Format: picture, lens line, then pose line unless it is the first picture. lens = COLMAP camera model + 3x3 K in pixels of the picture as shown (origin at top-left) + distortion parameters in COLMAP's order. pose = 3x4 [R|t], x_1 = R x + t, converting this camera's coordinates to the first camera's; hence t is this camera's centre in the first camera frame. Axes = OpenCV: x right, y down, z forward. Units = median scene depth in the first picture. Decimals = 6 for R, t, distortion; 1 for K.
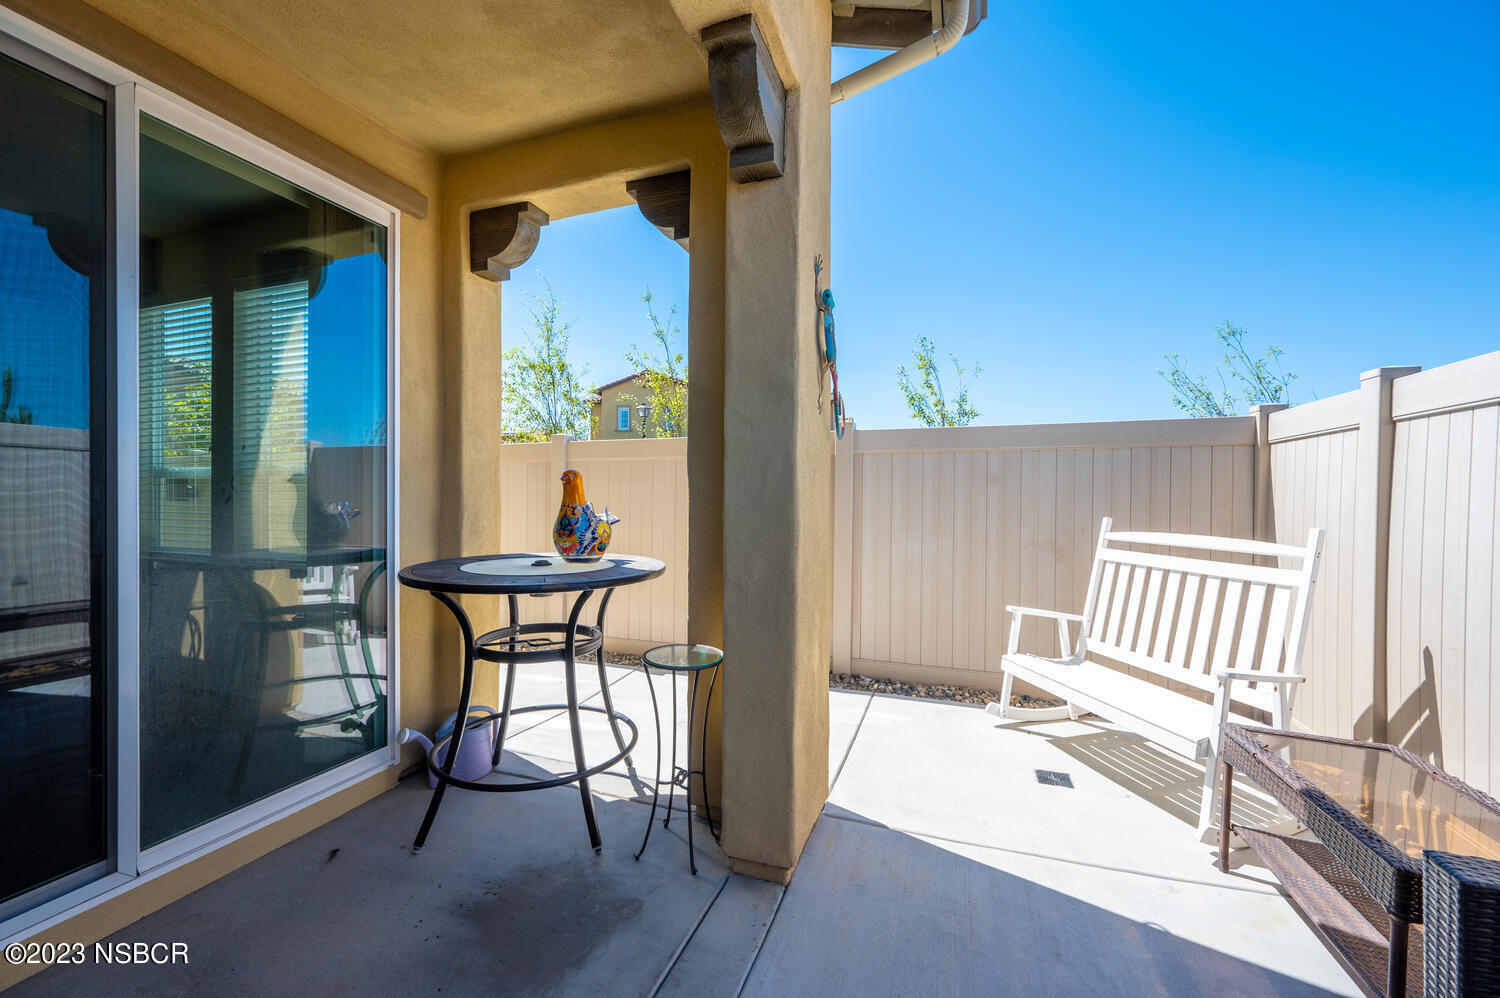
lens RADIAL K [[592.2, 0, 761.4], [0, 592.2, 498.8], [0, 0, 1]] dist [-0.001514, 0.000547]
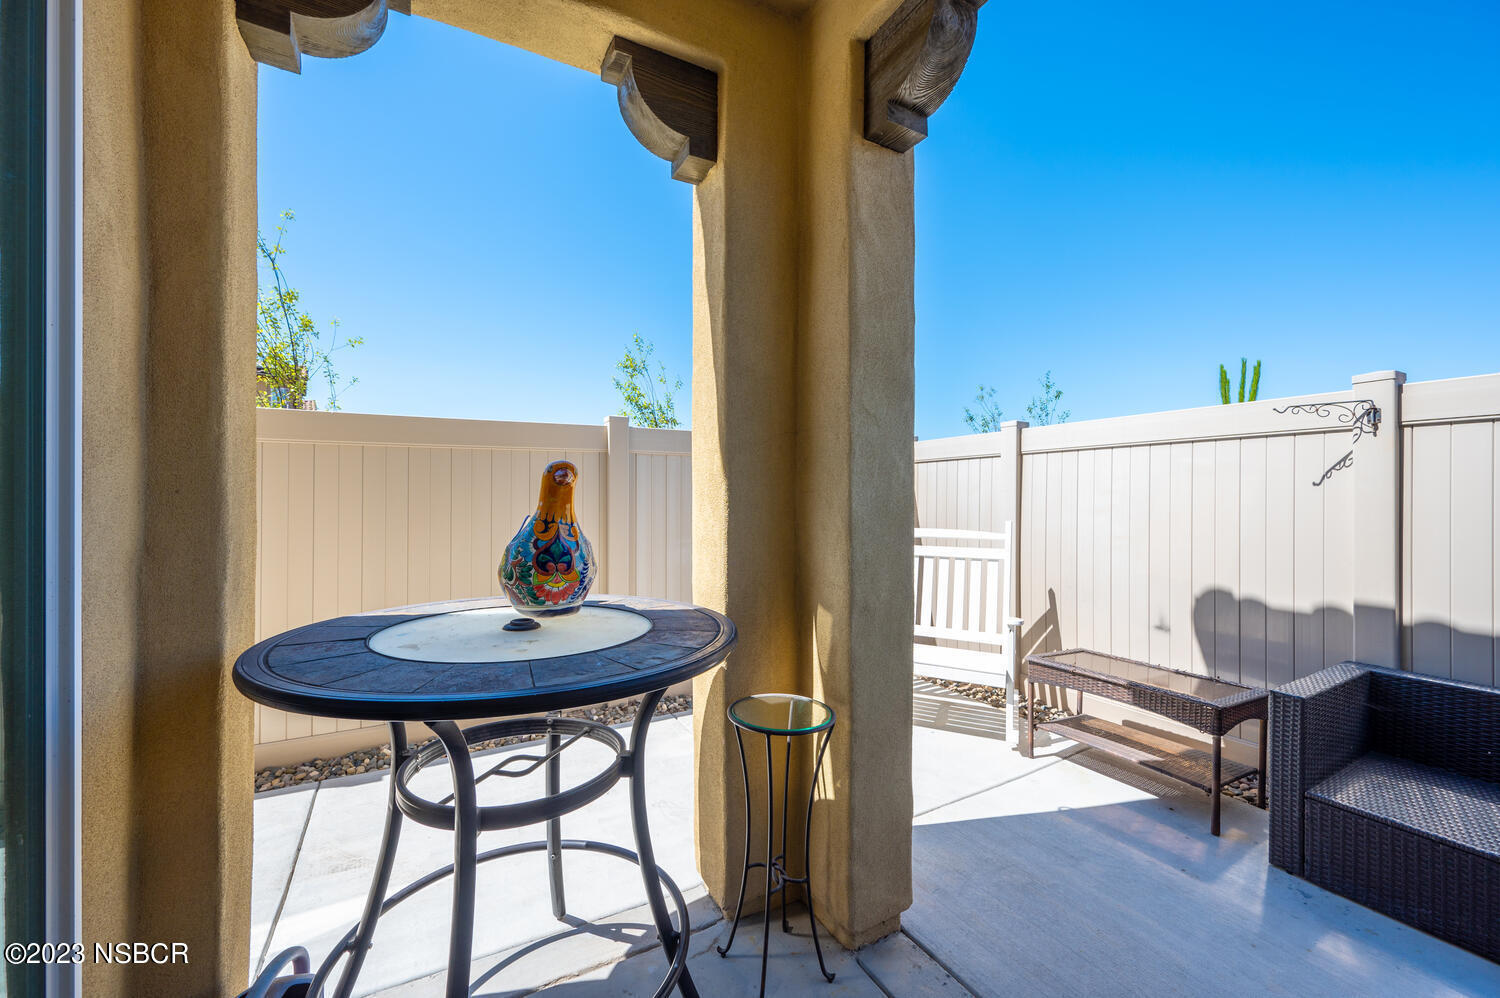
lens RADIAL K [[592.2, 0, 747.0], [0, 592.2, 498.6], [0, 0, 1]] dist [-0.001514, 0.000547]
pose [[0.666056, -0.002823, 0.745896, -0.667679], [0.006321, 0.999978, -0.001860, -0.009671], [-0.745875, 0.005954, 0.666059, 0.473778]]
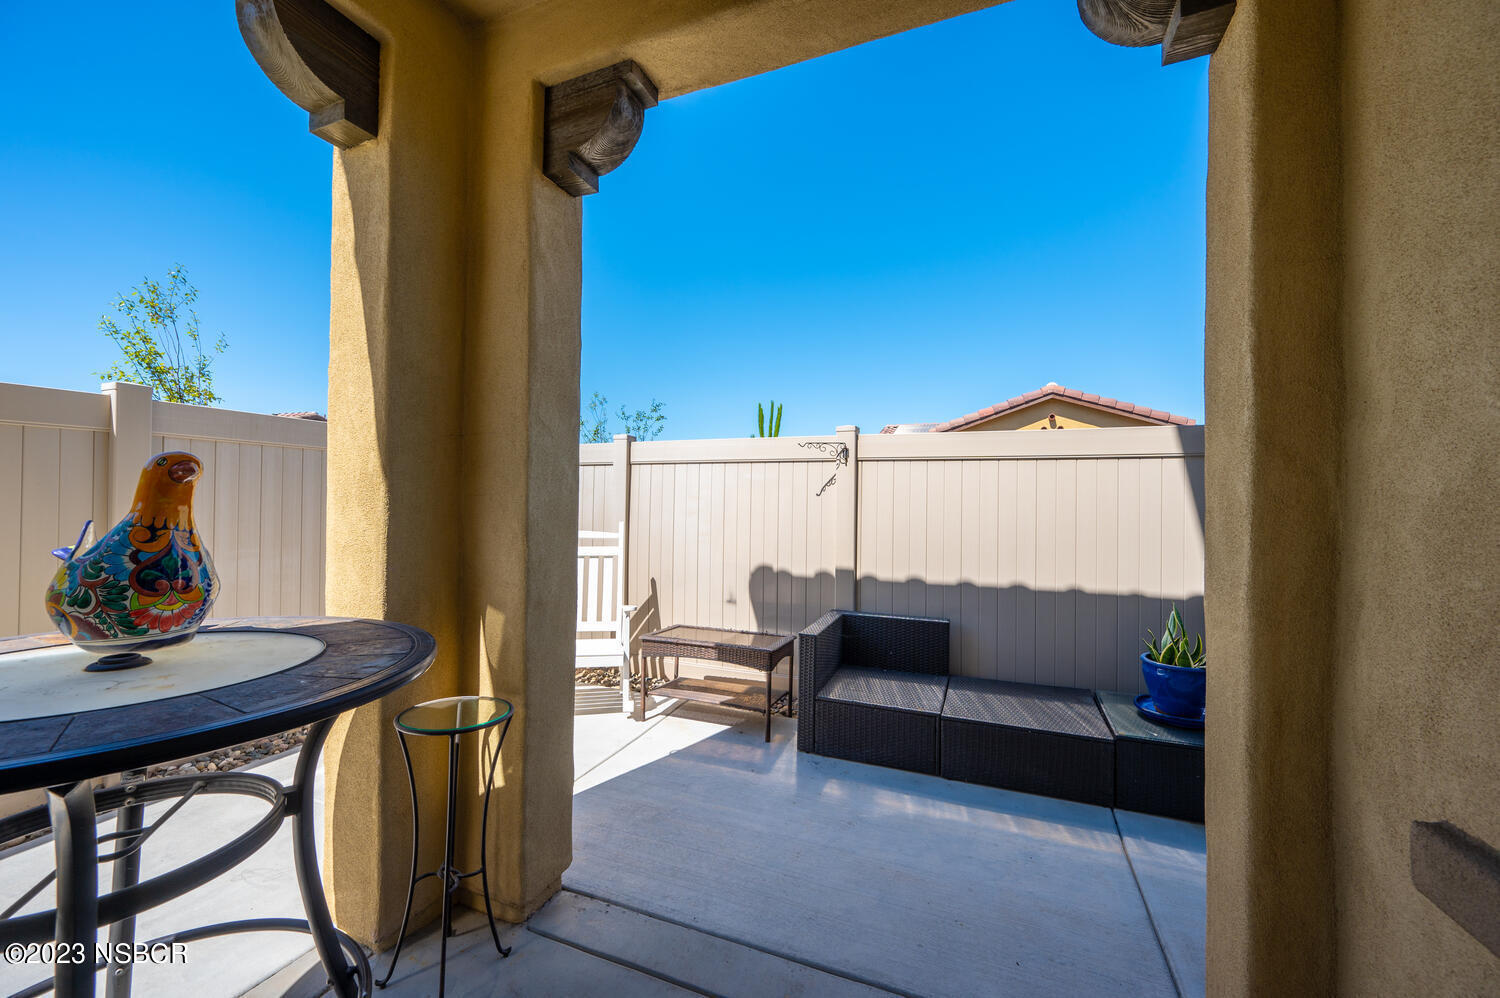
lens RADIAL K [[592.2, 0, 743.0], [0, 592.2, 498.4], [0, 0, 1]] dist [-0.001514, 0.000547]
pose [[0.054590, 0.005202, 0.998495, -0.810356], [-0.005794, 0.999971, -0.004893, -0.013088], [-0.998492, -0.005518, 0.054618, 0.534432]]
